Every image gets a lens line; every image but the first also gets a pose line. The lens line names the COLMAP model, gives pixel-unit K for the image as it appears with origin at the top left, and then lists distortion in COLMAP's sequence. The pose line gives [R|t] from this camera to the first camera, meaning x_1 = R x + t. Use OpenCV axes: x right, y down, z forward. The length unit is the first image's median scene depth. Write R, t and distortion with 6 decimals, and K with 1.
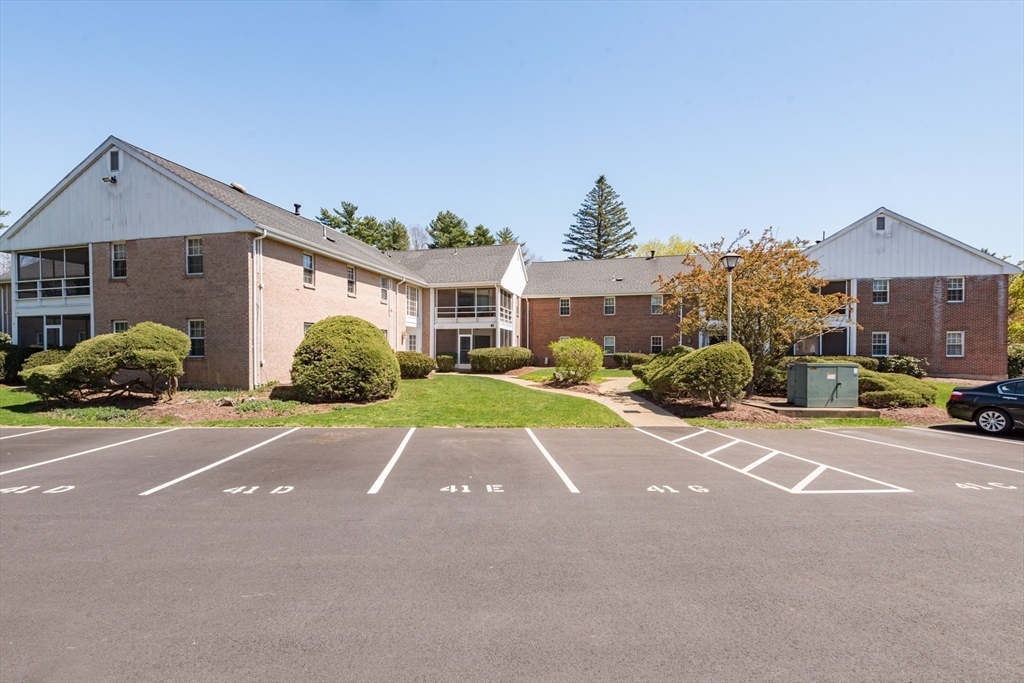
lens RADIAL K [[451.9, 0, 516.7], [0, 451.9, 342.3], [0, 0, 1]] dist [-0.000803, -0.000009]
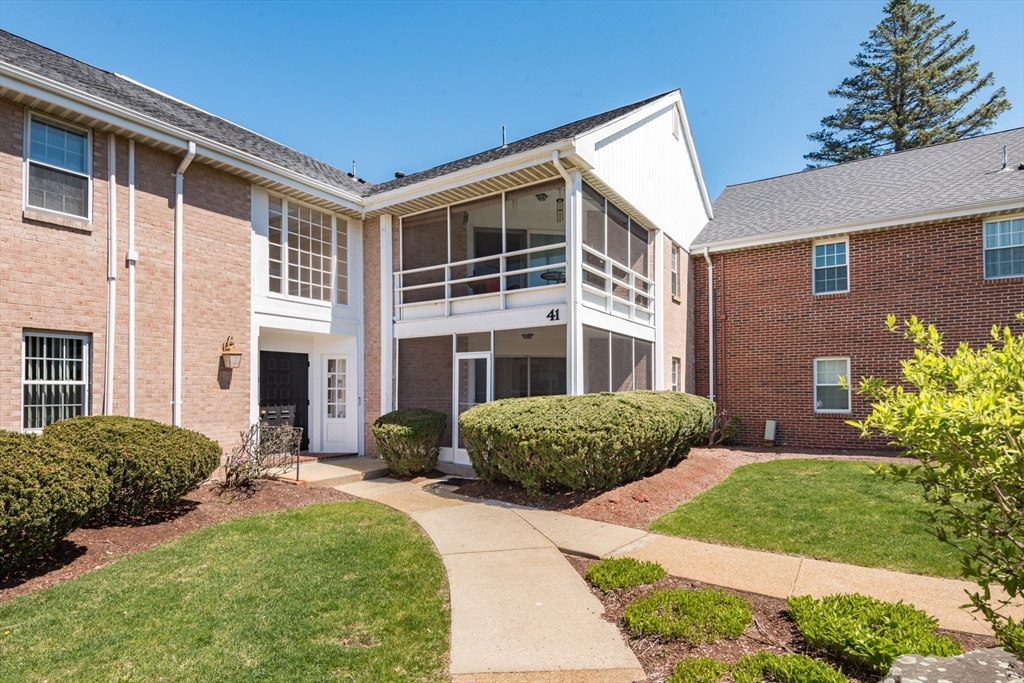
lens RADIAL K [[546.9, 0, 520.3], [0, 546.9, 375.8], [0, 0, 1]] dist [0.002072, -0.001945]
pose [[0.935204, -0.017672, -0.353669, 0.043820], [0.013476, 0.999807, -0.014322, 0.004338], [0.353854, 0.008628, 0.935261, 0.664006]]
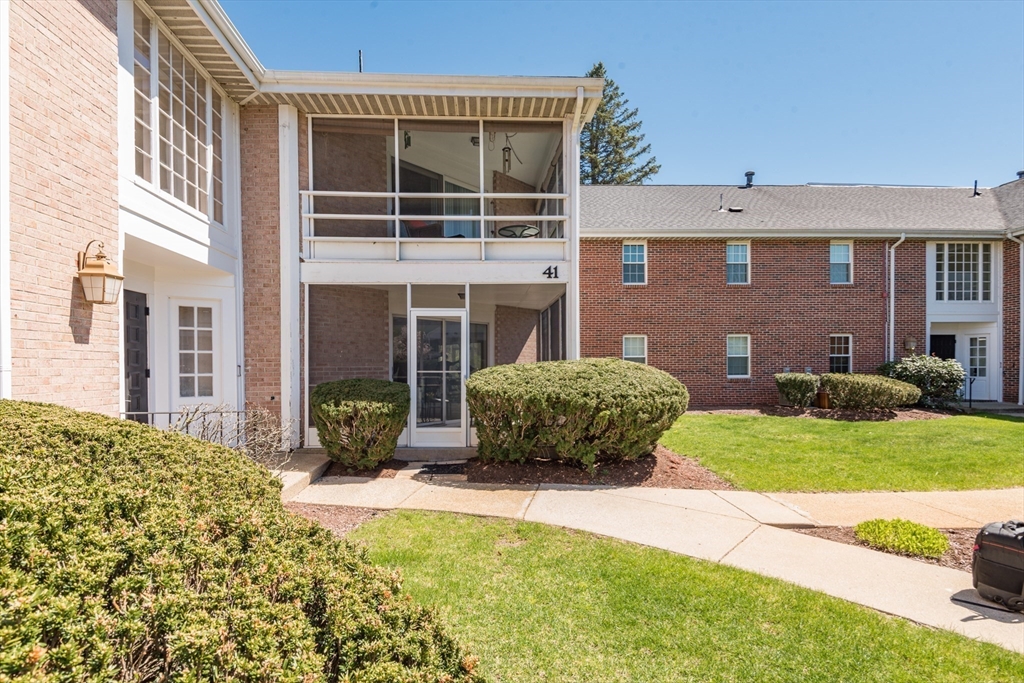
lens RADIAL K [[492.8, 0, 515.6], [0, 492.8, 366.7], [0, 0, 1]] dist [-0.001870, -0.002903]
pose [[0.963452, -0.007546, 0.267776, -0.143482], [0.003521, 0.999874, 0.015508, 0.010376], [-0.267860, -0.013998, 0.963356, 0.724702]]
